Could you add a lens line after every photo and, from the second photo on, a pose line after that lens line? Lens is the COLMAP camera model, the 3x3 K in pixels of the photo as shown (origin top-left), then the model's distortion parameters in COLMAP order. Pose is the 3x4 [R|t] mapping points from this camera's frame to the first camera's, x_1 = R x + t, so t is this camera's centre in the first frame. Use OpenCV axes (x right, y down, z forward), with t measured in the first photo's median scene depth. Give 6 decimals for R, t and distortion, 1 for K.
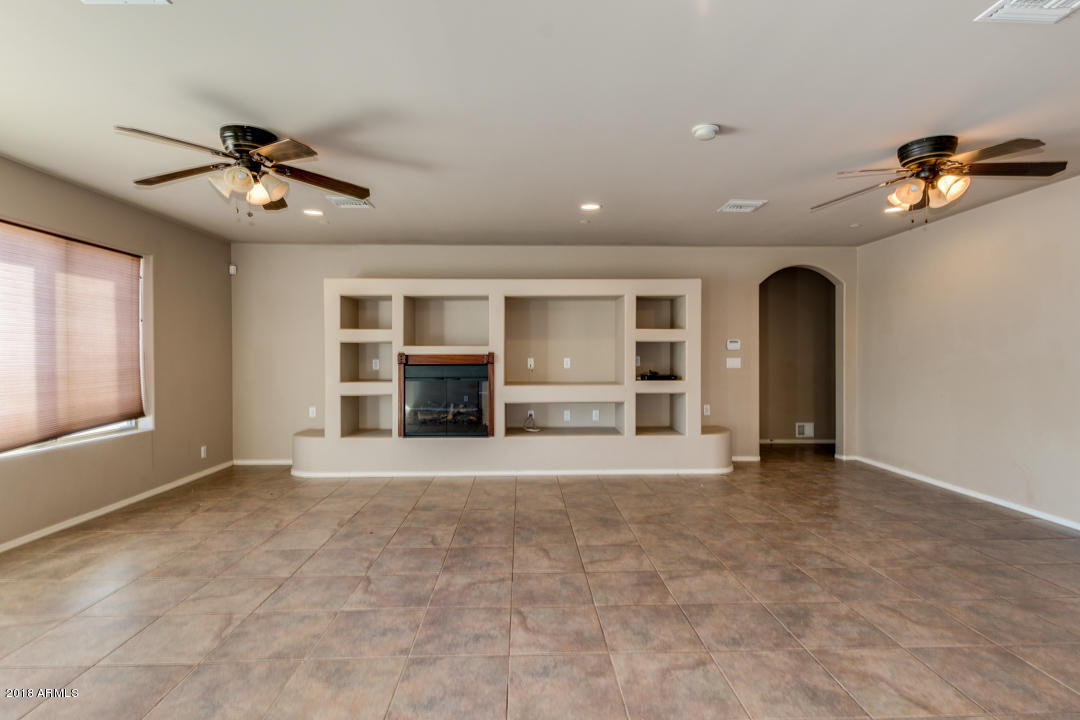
lens RADIAL K [[533.6, 0, 535.2], [0, 533.6, 357.7], [0, 0, 1]] dist [0.015742, -0.001643]
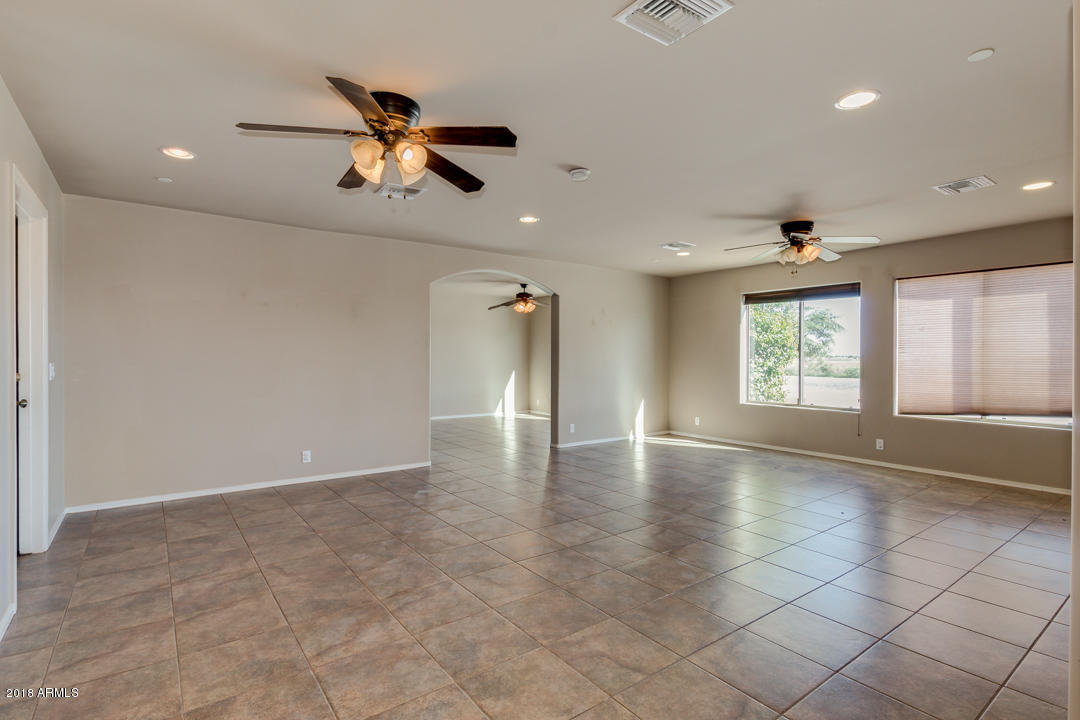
lens RADIAL K [[533.6, 0, 541.7], [0, 533.6, 358.5], [0, 0, 1]] dist [0.015742, -0.001643]
pose [[-0.820526, 0.002512, -0.571603, 0.869817], [-0.004319, 0.999935, 0.010595, -0.010824], [0.571592, 0.011162, -0.820462, 1.567753]]
